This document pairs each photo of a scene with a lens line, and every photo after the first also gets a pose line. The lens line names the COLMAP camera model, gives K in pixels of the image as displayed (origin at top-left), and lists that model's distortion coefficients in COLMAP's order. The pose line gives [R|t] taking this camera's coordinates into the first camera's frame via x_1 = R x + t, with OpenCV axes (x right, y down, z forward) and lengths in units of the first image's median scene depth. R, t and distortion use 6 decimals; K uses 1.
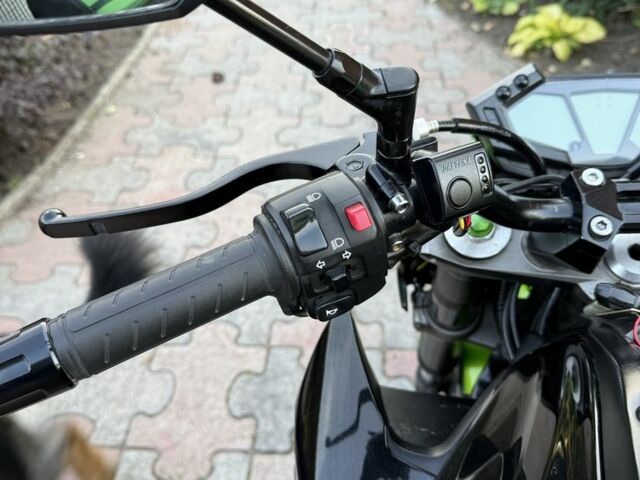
lens RADIAL K [[459.4, 0, 320.0], [0, 459.4, 240.0], [0, 0, 1]] dist [0.074178, -0.087289]
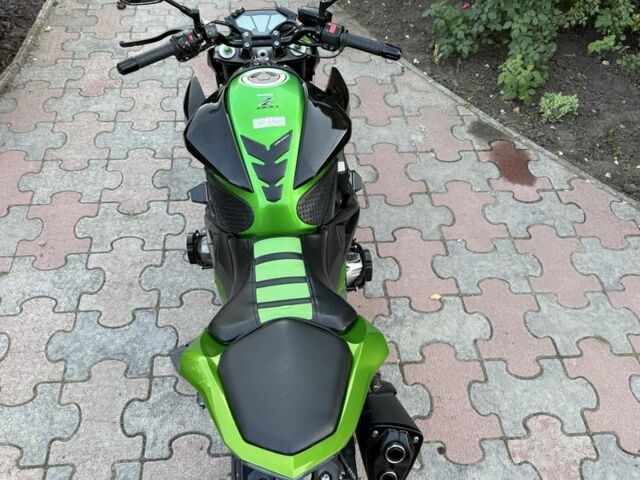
lens RADIAL K [[554.2, 0, 320.0], [0, 554.2, 240.0], [0, 0, 1]] dist [0.000560, 0.005068]
pose [[0.983589, -0.065583, 0.168084, 0.080293], [0.053444, 0.995693, 0.075759, 0.459770], [-0.172329, -0.065533, 0.982857, -1.403699]]
